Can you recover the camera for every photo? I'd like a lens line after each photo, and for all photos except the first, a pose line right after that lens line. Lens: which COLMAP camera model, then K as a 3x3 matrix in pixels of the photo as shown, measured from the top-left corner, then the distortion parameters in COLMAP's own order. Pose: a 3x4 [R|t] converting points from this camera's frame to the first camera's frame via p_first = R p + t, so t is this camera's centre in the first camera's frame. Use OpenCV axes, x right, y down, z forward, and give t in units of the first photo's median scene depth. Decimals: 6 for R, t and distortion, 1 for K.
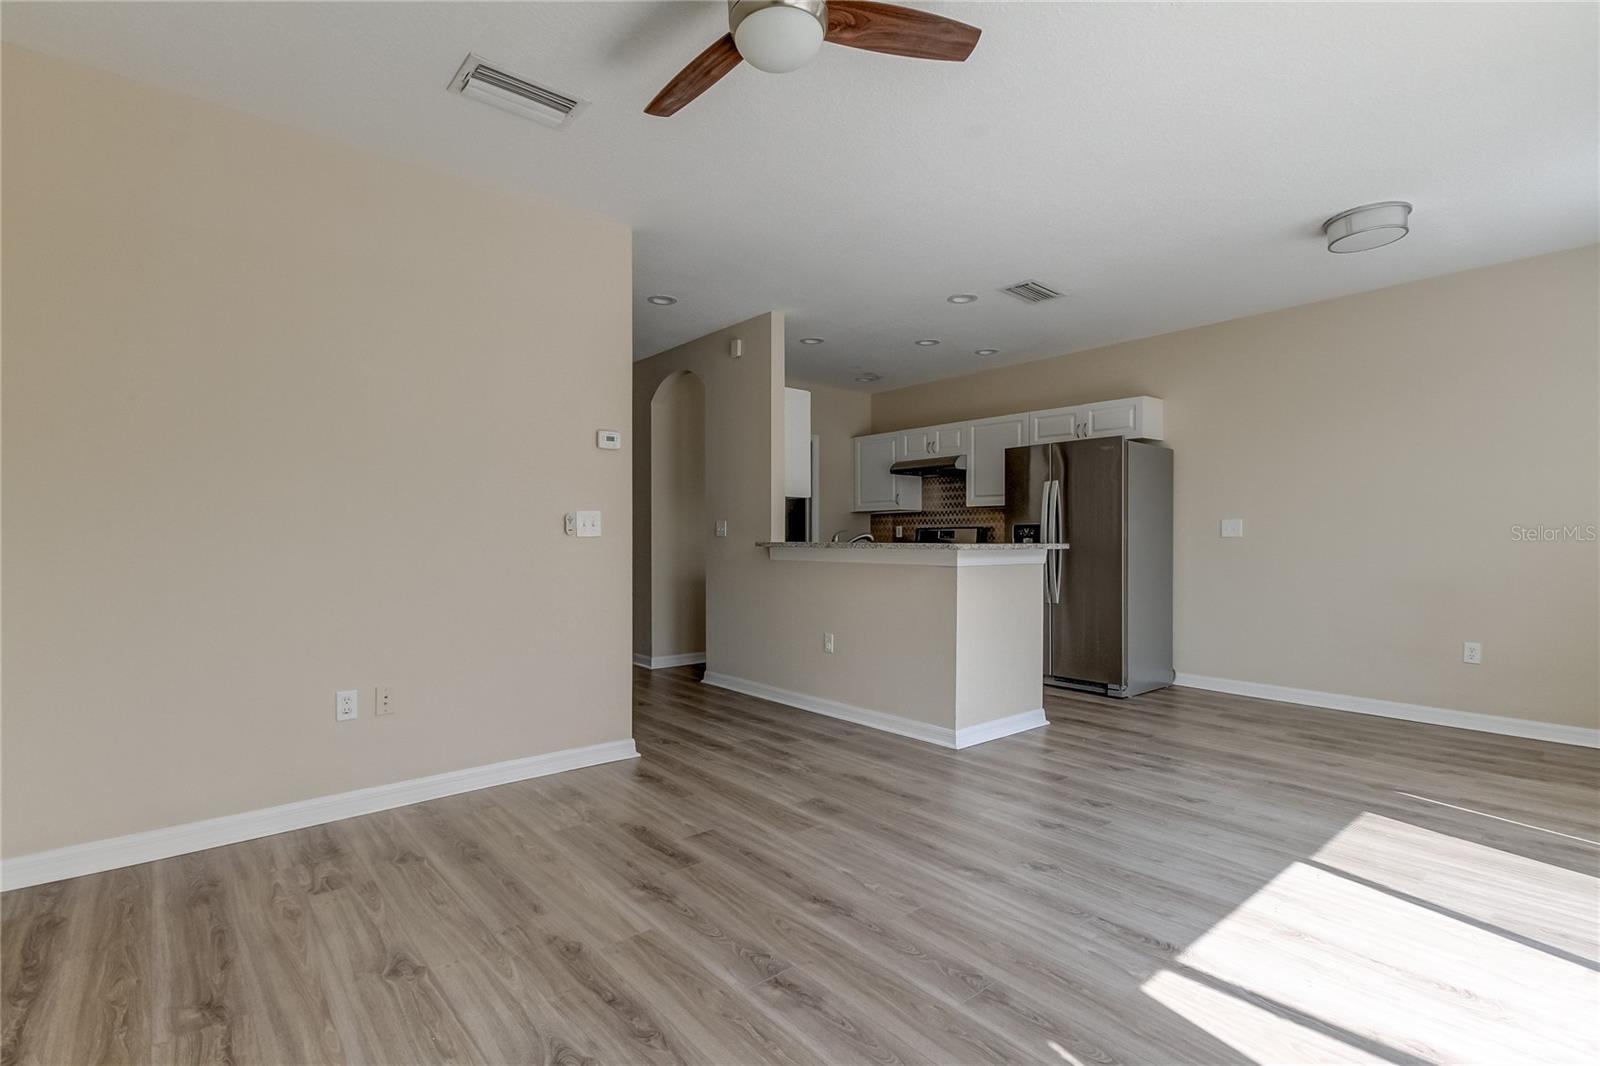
lens RADIAL K [[740.5, 0, 801.3], [0, 740.5, 540.6], [0, 0, 1]] dist [0.035197, -0.010118]
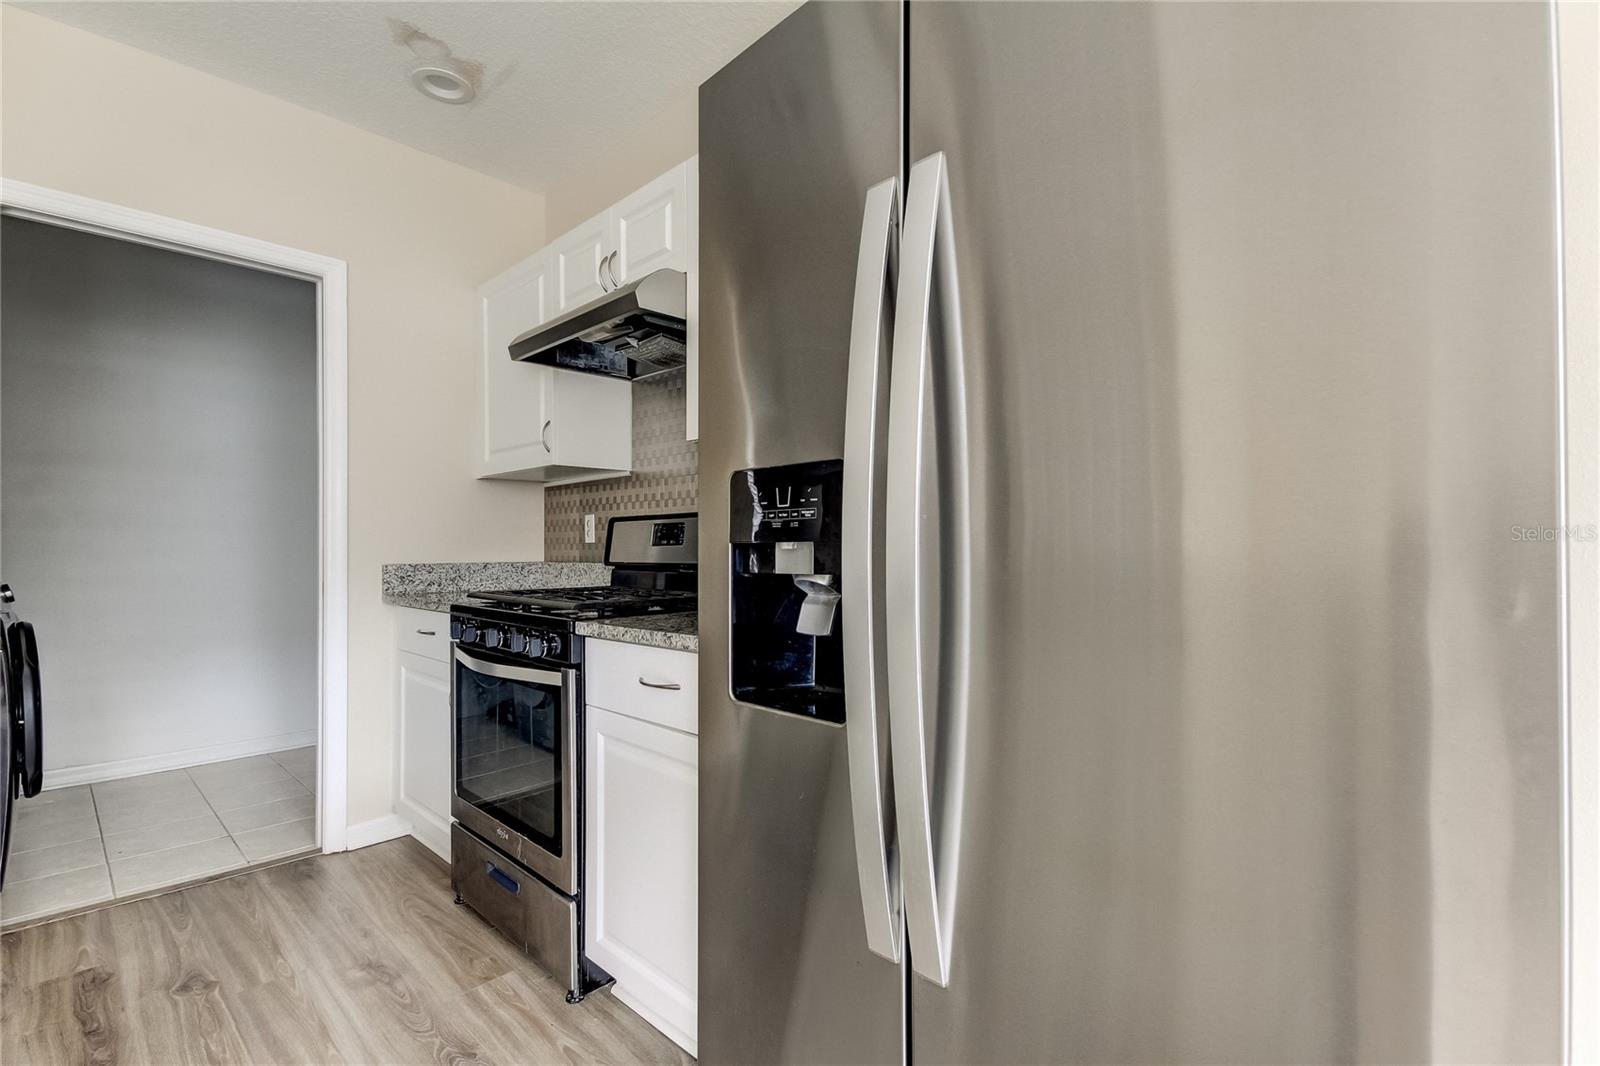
lens RADIAL K [[749.3, 0, 800.9], [0, 749.3, 547.9], [0, 0, 1]] dist [0.030085, -0.011338]
pose [[0.997279, 0.003181, 0.073649, 0.231121], [-0.002946, 0.999990, -0.003296, -0.000951], [-0.073658, 0.003070, 0.997279, 0.642301]]
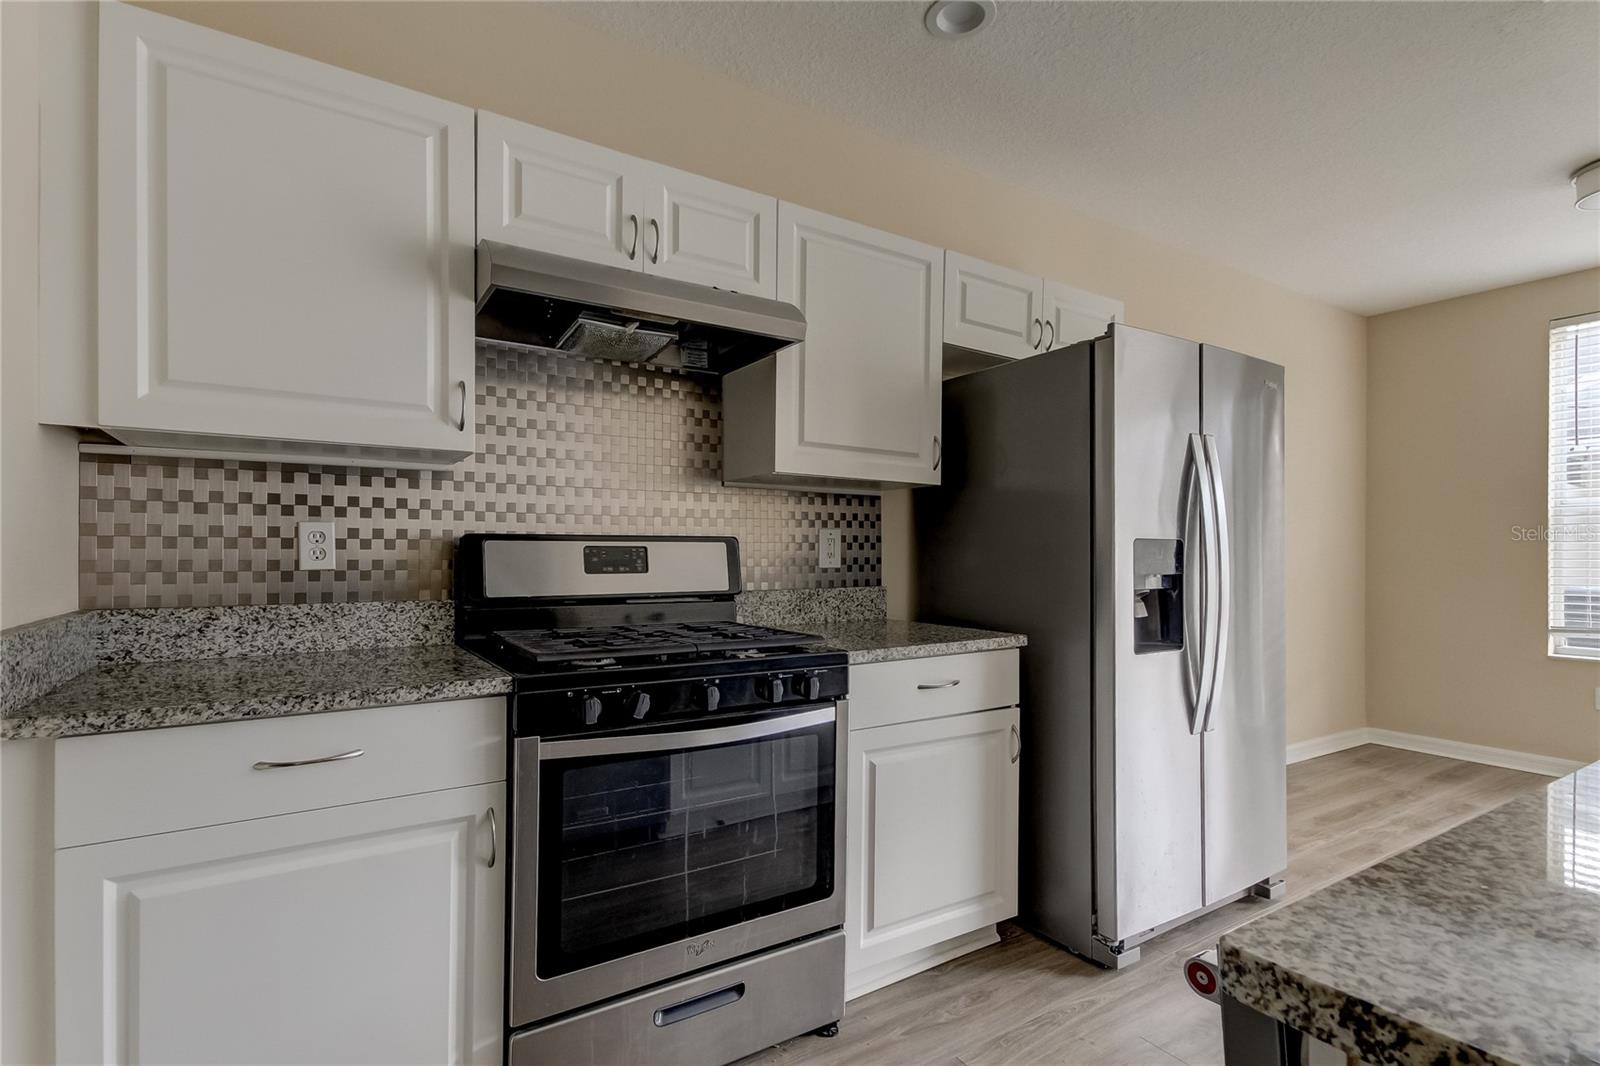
lens RADIAL K [[766.2, 0, 798.5], [0, 766.2, 555.9], [0, 0, 1]] dist [-0.001723, -0.000133]
pose [[0.133152, 0.006024, 0.991077, -0.089734], [0.000551, 0.999981, -0.006153, -0.007836], [-0.991096, 0.001365, 0.133146, 0.885107]]
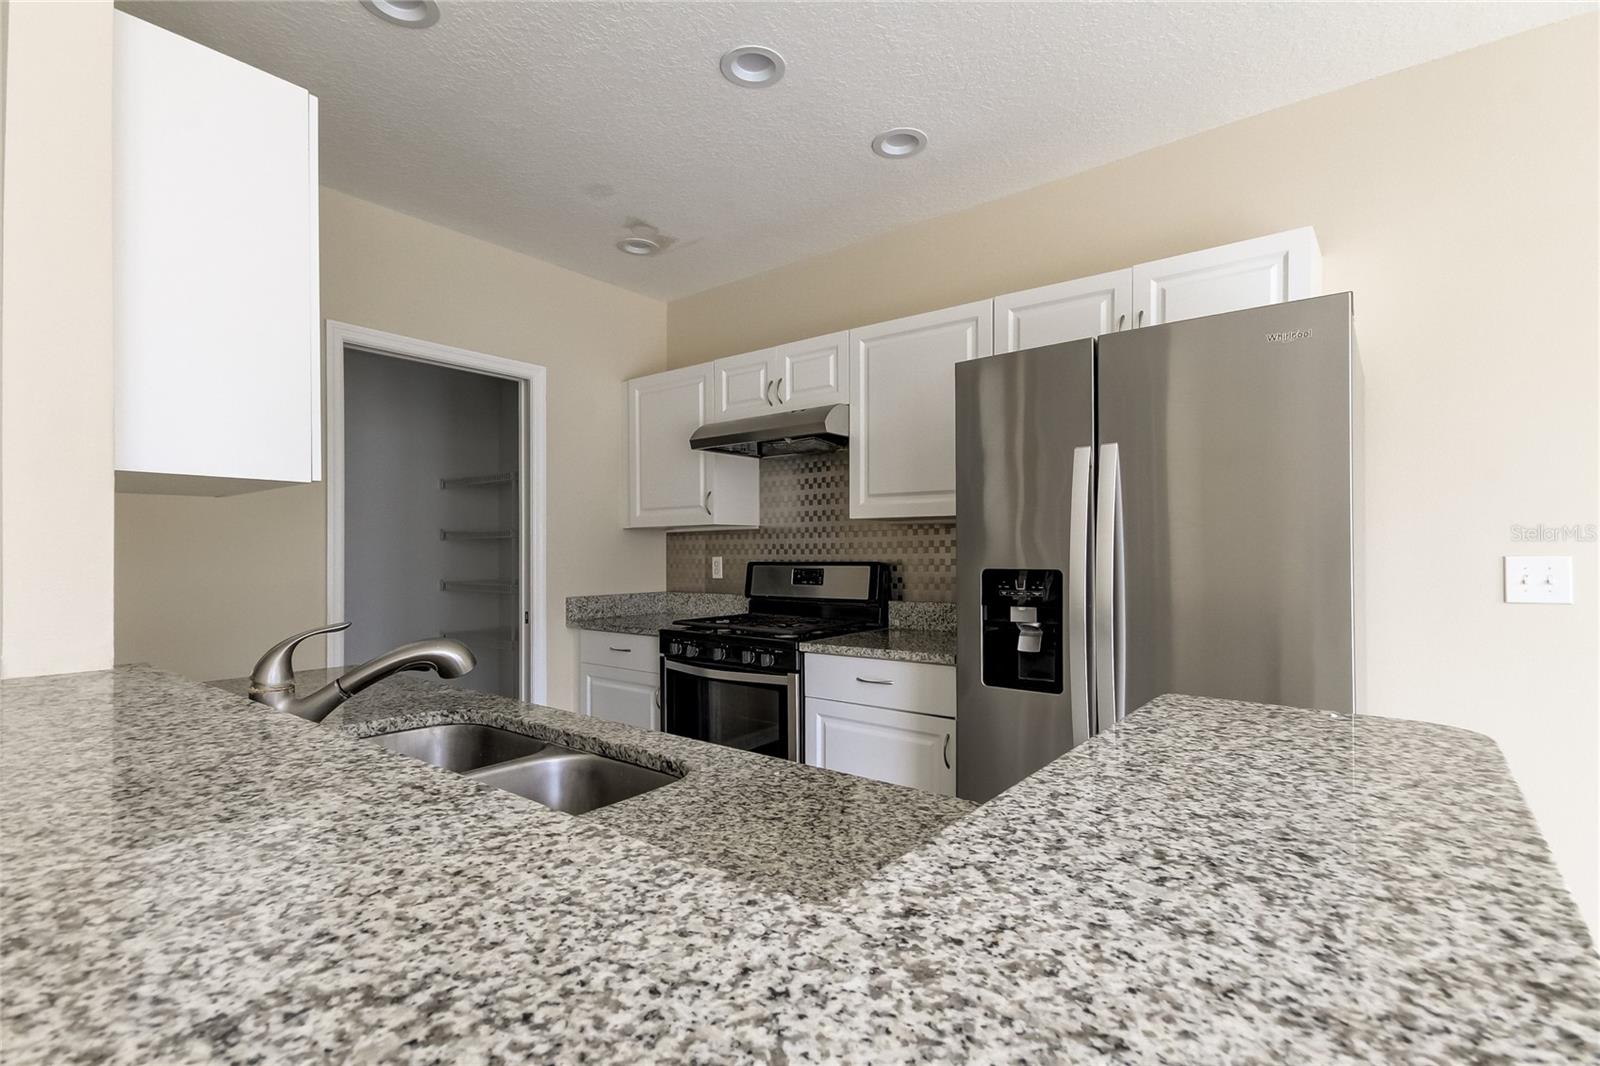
lens RADIAL K [[766.2, 0, 798.5], [0, 766.2, 555.9], [0, 0, 1]] dist [-0.001723, -0.000133]
pose [[0.985489, -0.001716, 0.169730, 0.105393], [0.001390, 0.999997, 0.002039, -0.022593], [-0.169733, -0.001773, 0.985488, 0.508968]]
